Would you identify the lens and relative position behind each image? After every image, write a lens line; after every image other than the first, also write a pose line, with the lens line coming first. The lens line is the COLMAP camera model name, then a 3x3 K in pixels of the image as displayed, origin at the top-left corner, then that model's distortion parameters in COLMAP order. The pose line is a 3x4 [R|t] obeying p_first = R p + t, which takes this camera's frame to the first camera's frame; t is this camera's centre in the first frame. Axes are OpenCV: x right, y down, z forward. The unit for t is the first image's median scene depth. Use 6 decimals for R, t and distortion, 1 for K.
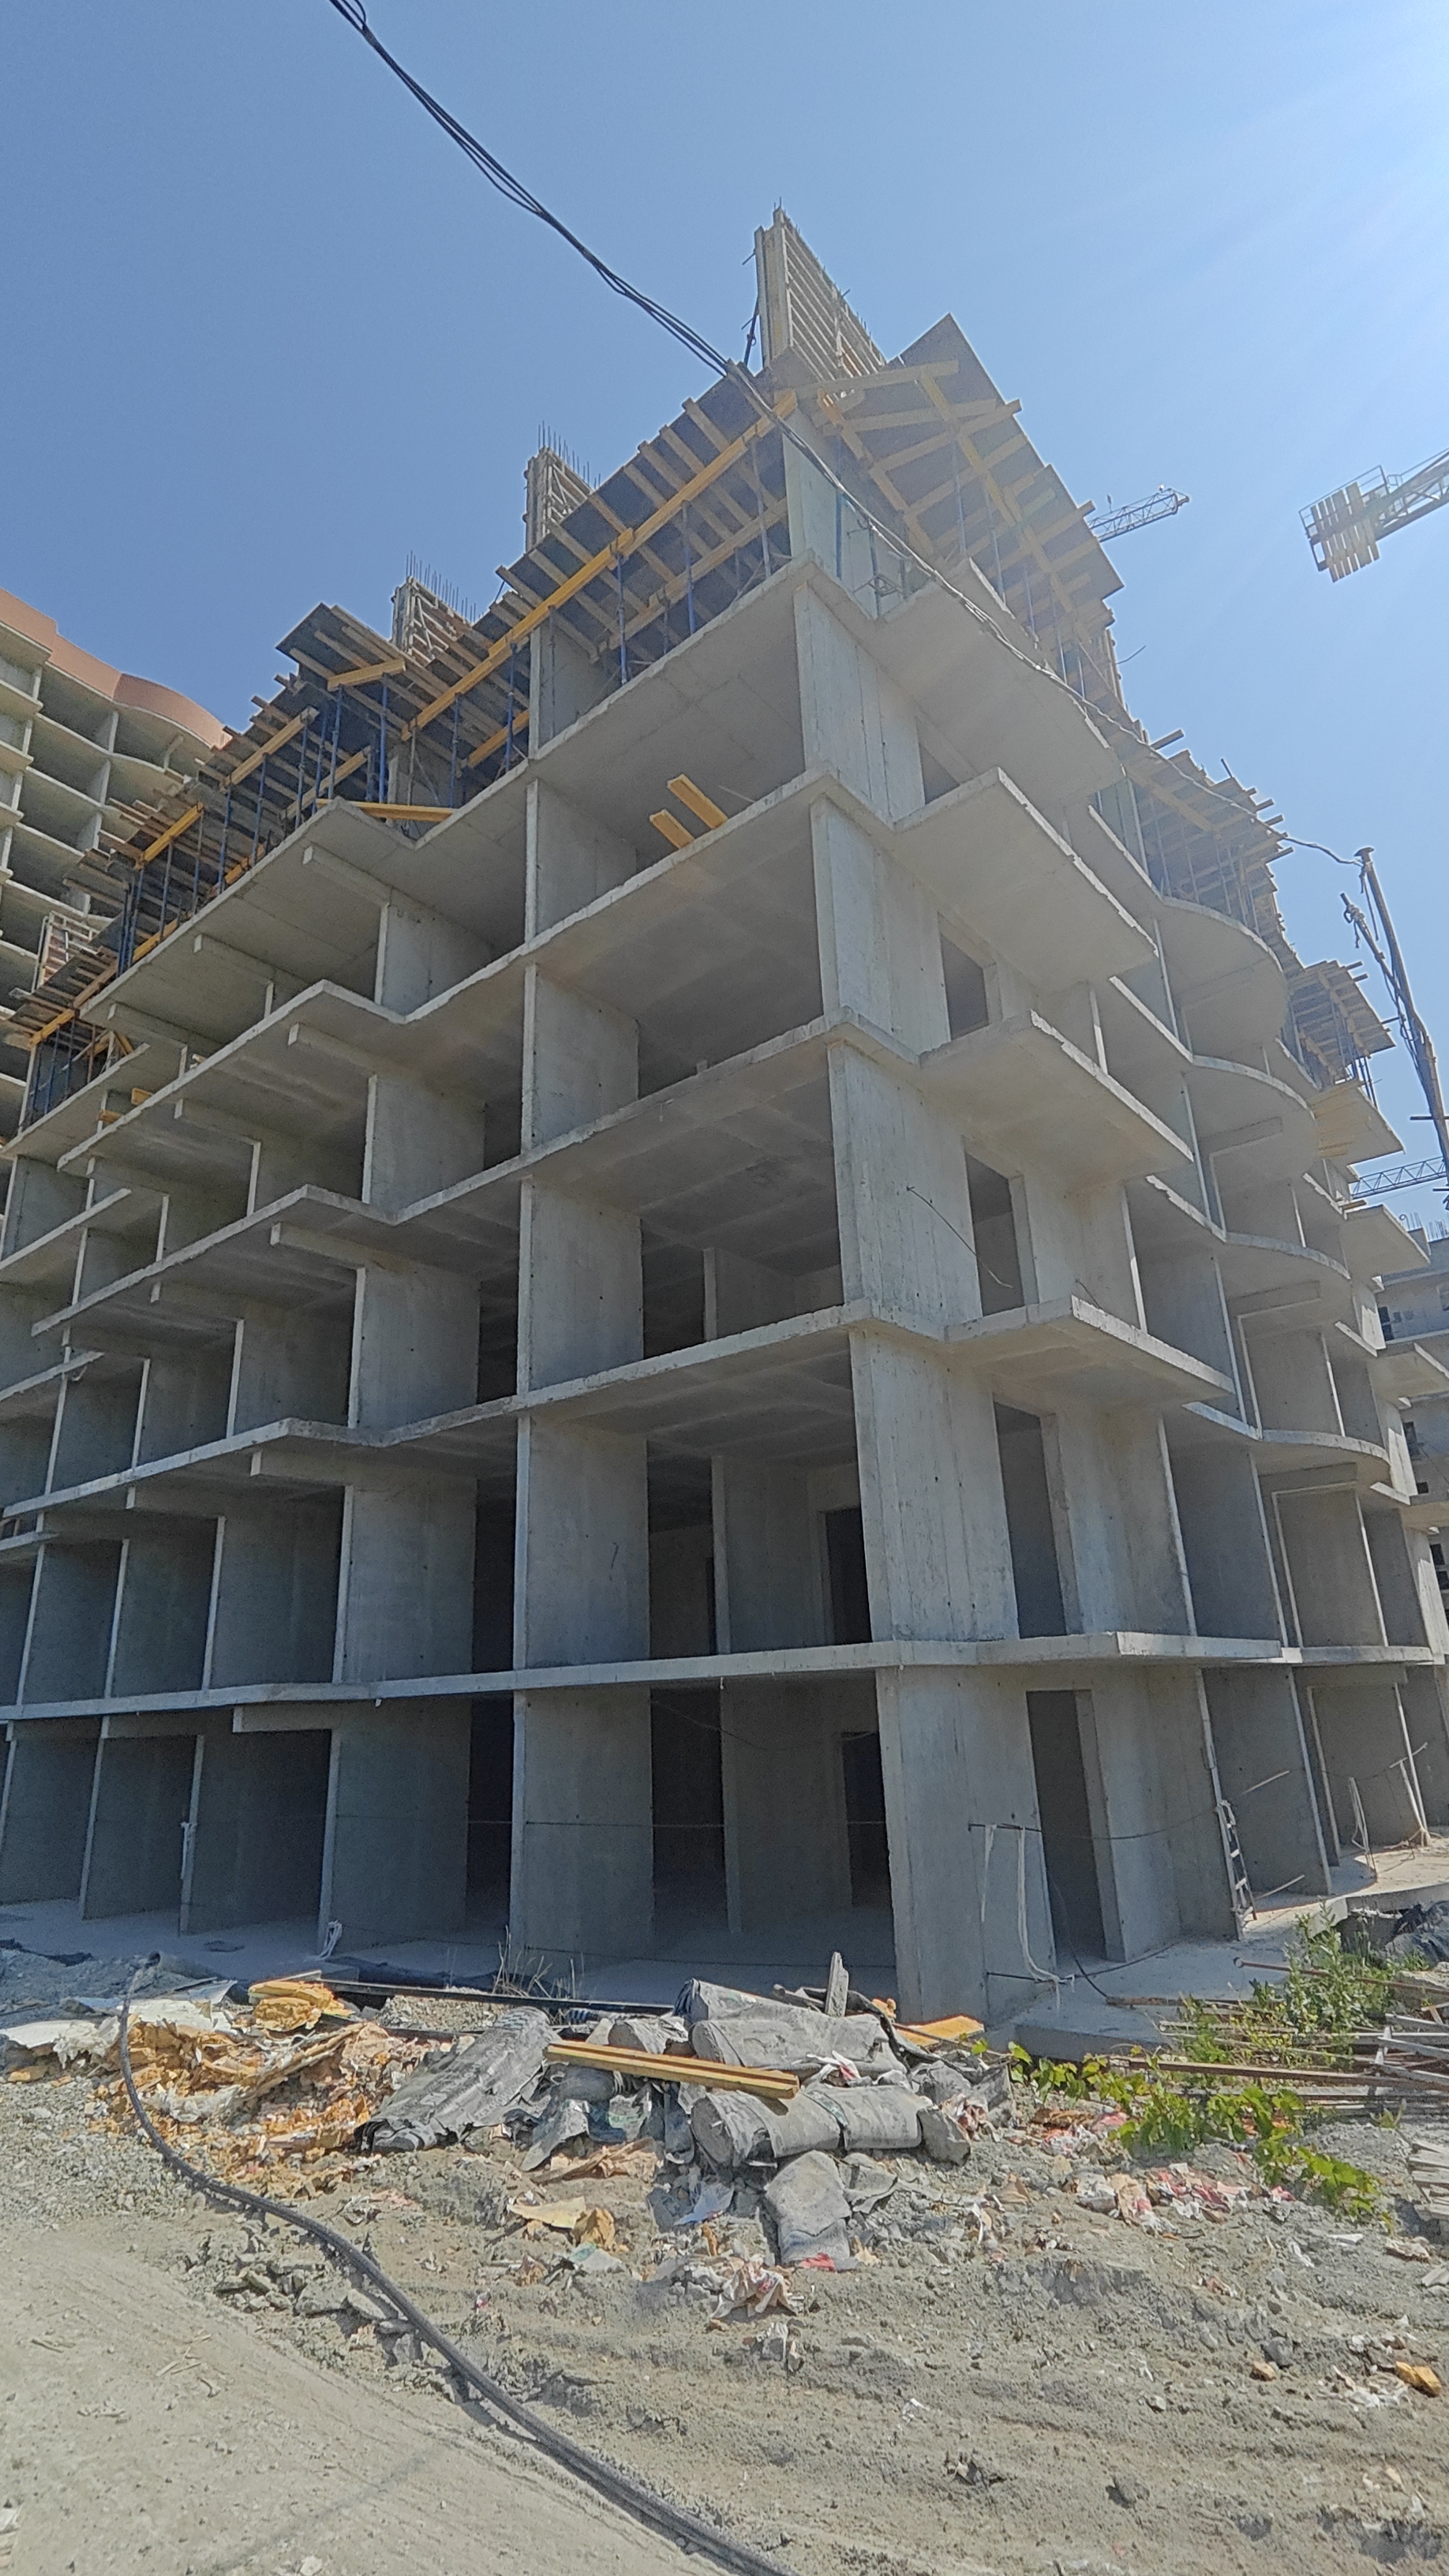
lens RADIAL K [[1215.8, 0, 728.7], [0, 1215.8, 1288.7], [0, 0, 1]] dist [0.002249, -0.000007]
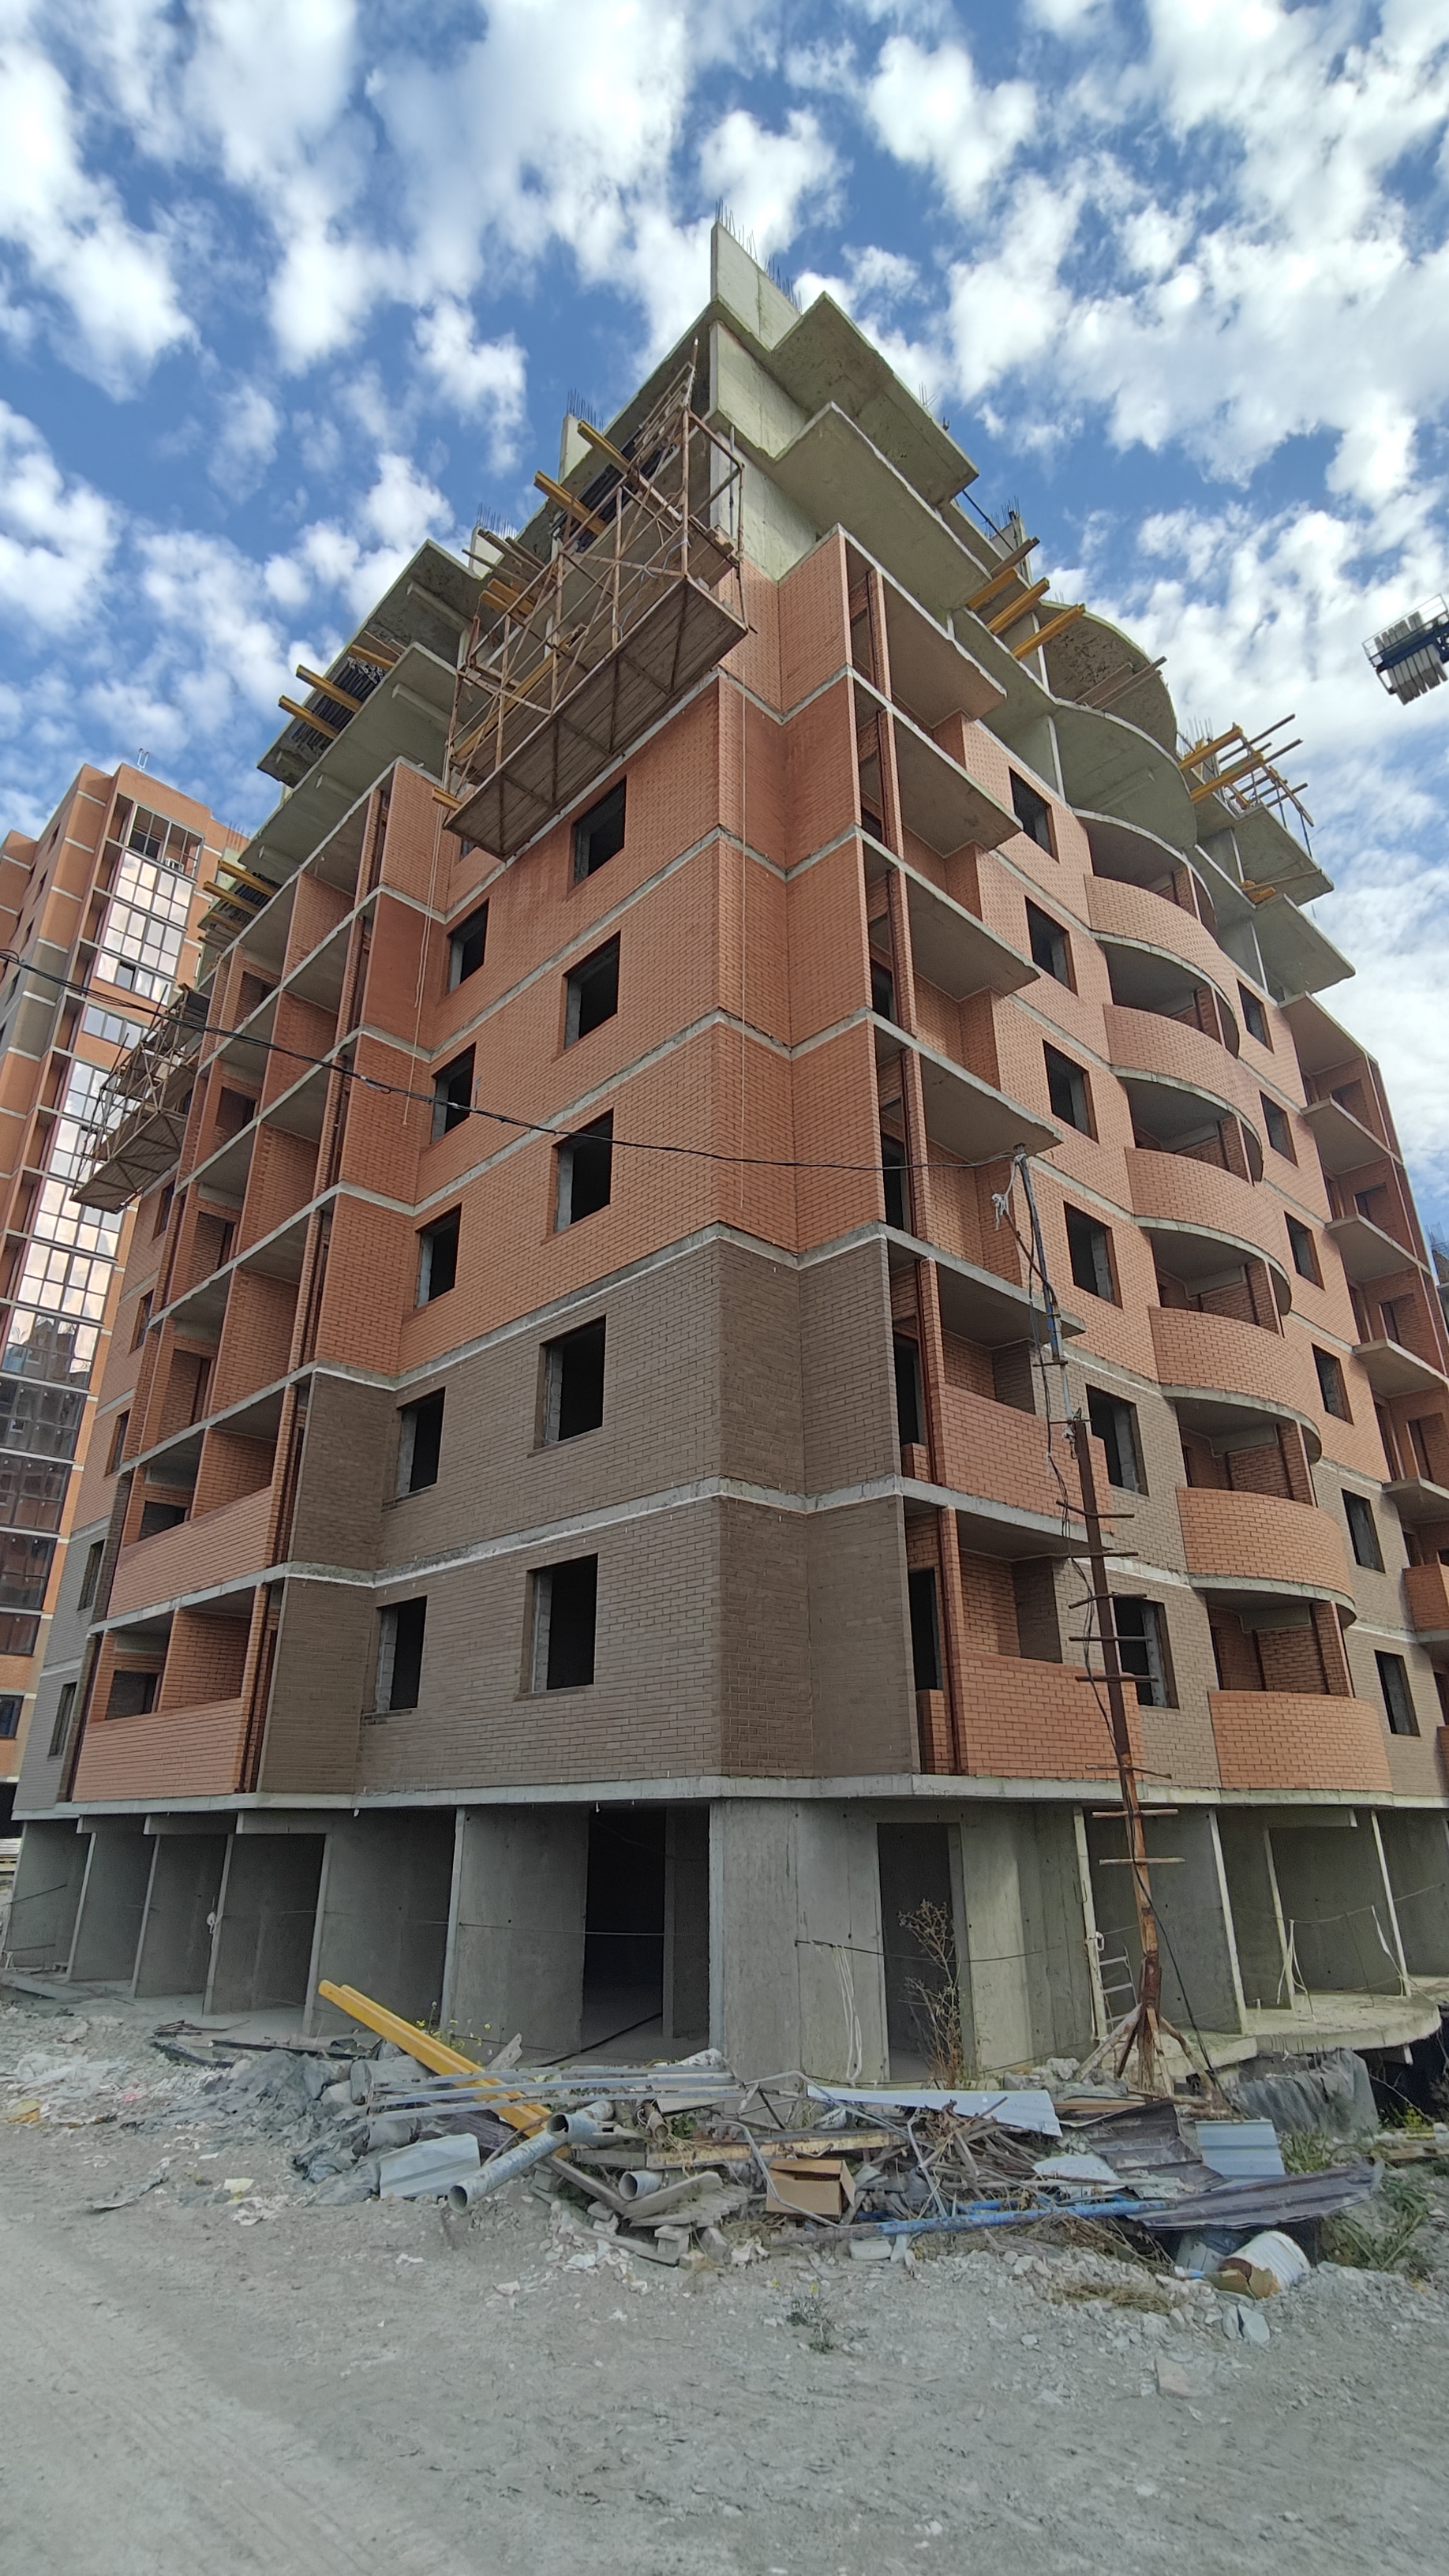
lens RADIAL K [[1215.8, 0, 728.7], [0, 1215.8, 1288.7], [0, 0, 1]] dist [0.002249, -0.000007]
pose [[0.993514, -0.012309, -0.113043, 0.174047], [0.003067, 0.996663, -0.081565, -0.050803], [0.113670, 0.080690, 0.990237, -0.122064]]
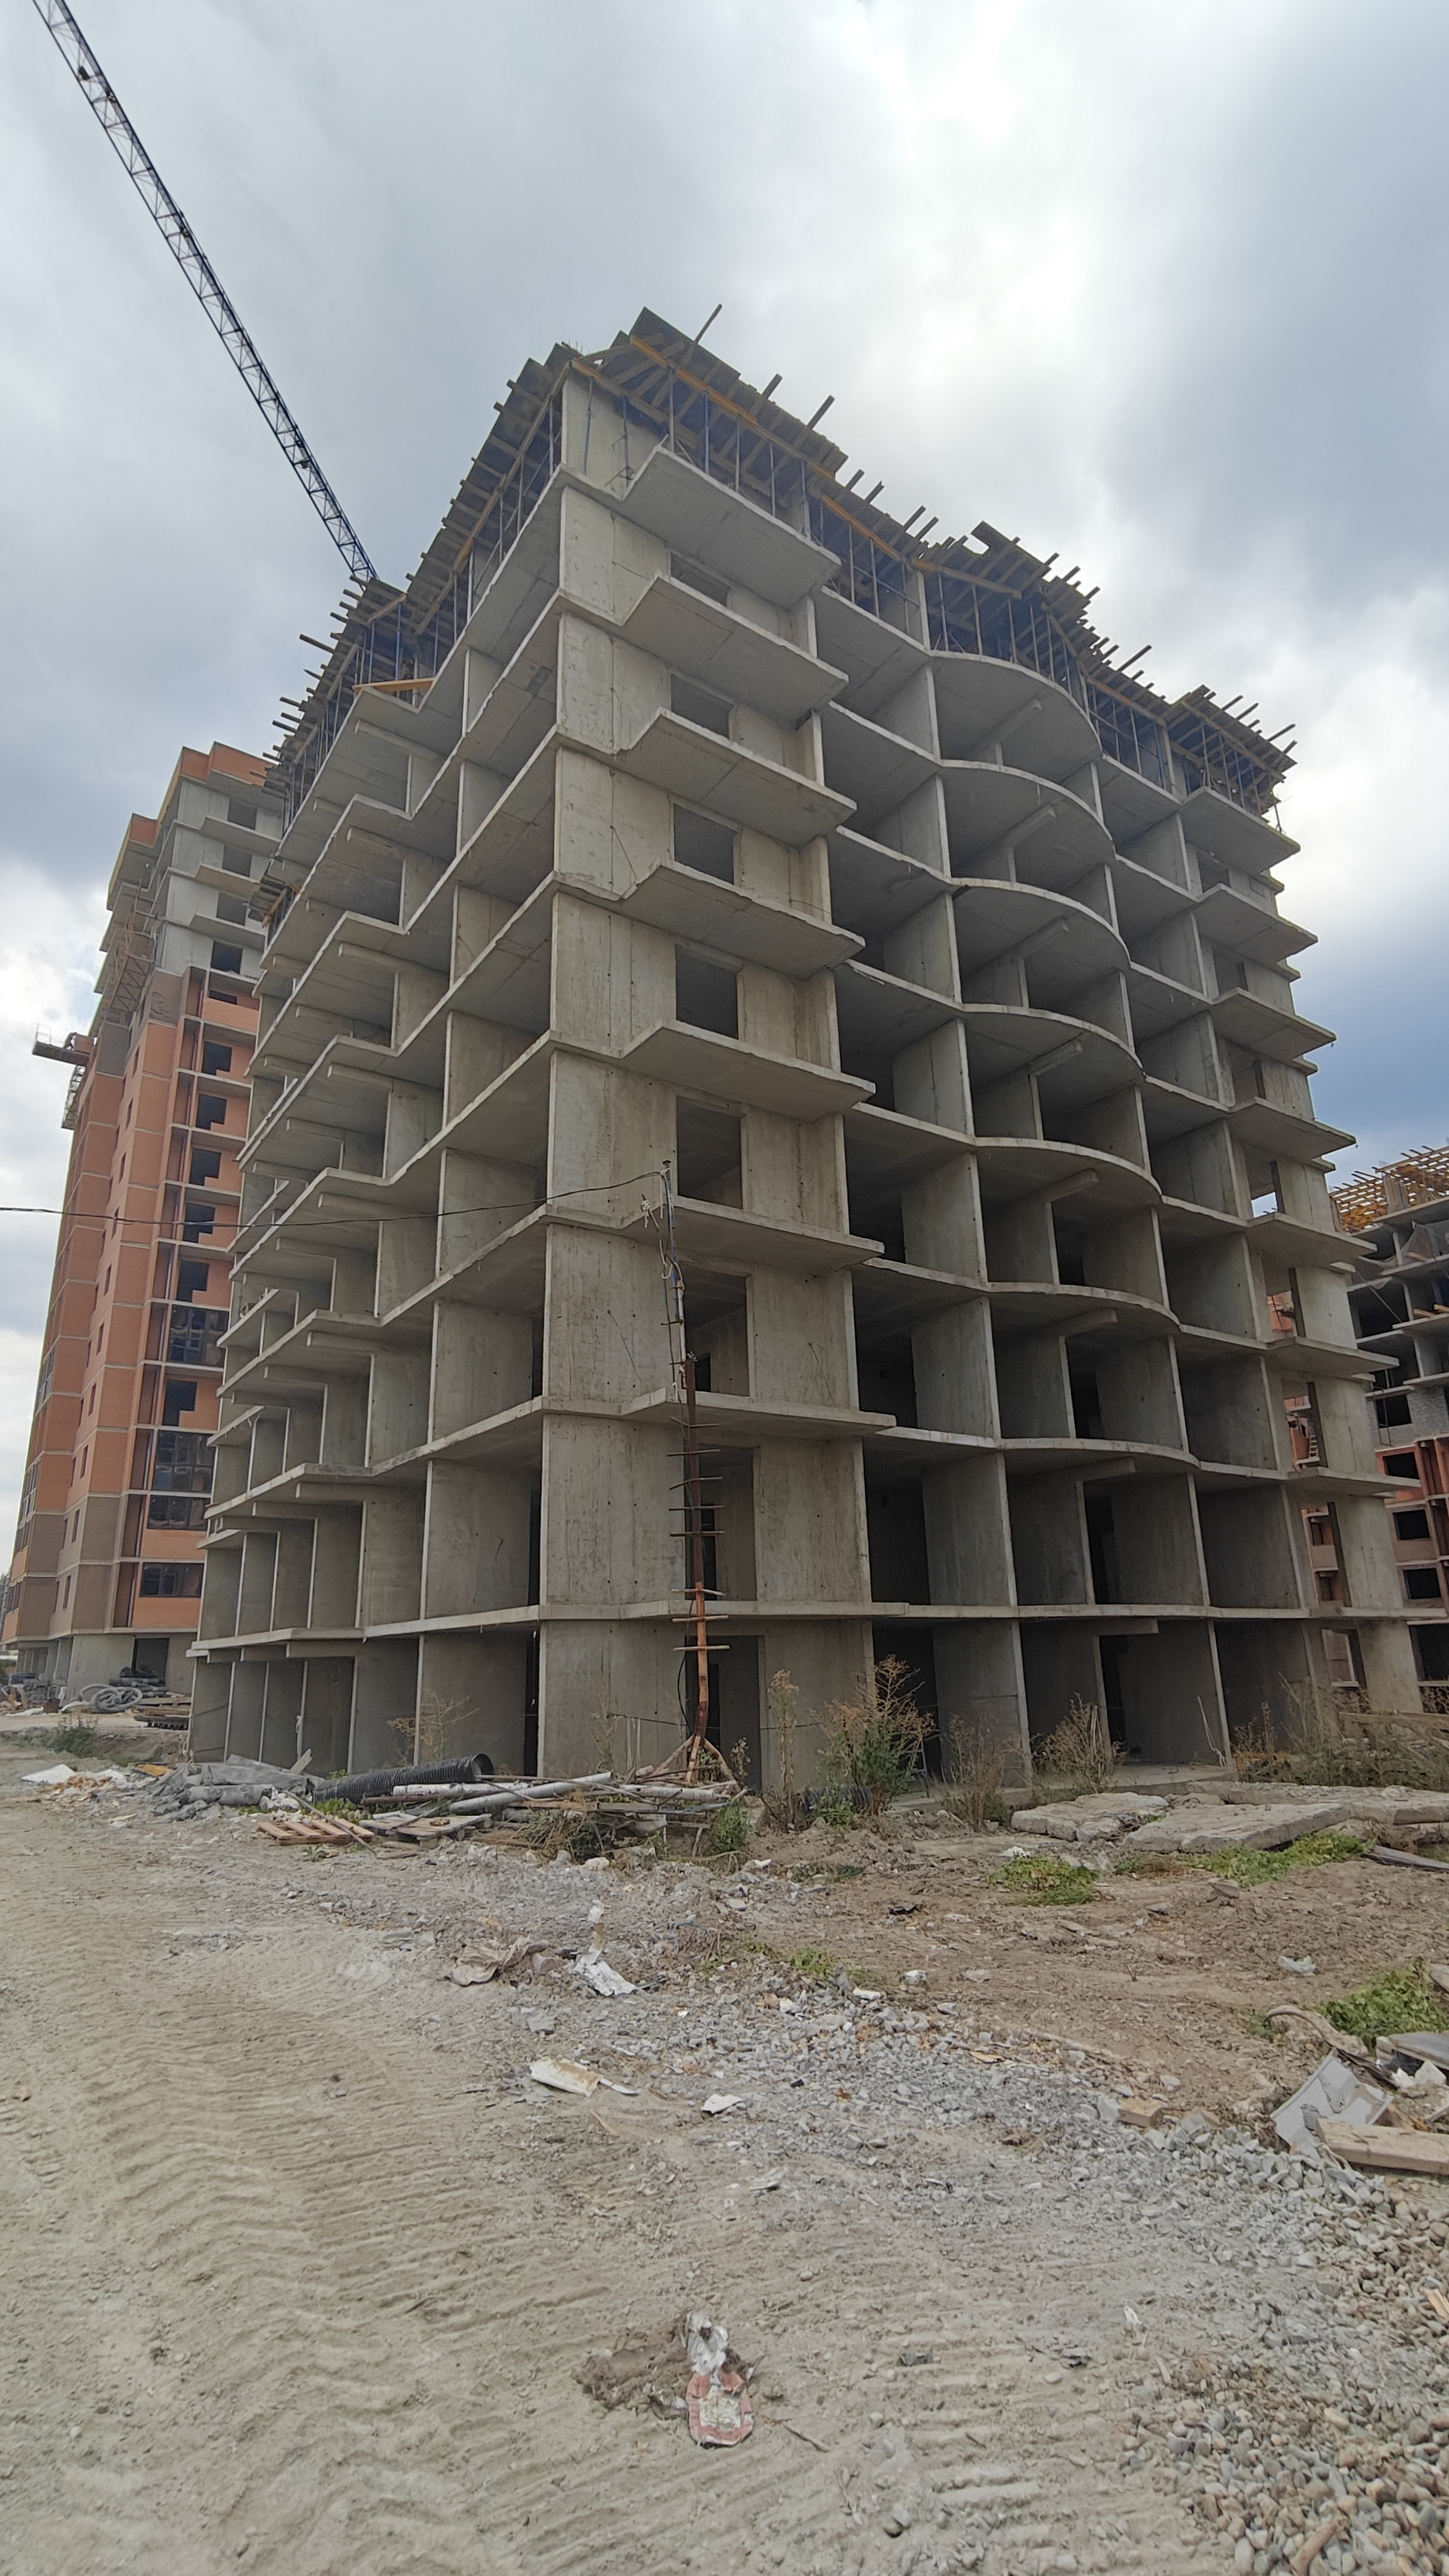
lens RADIAL K [[1200.9, 0, 724.5], [0, 1200.9, 1288.0], [0, 0, 1]] dist [-0.000225, 0.000139]
pose [[0.963267, -0.063829, -0.260848, 0.523565], [0.072971, 0.997008, 0.025504, -0.107216], [0.258440, -0.043601, 0.965043, -0.322390]]
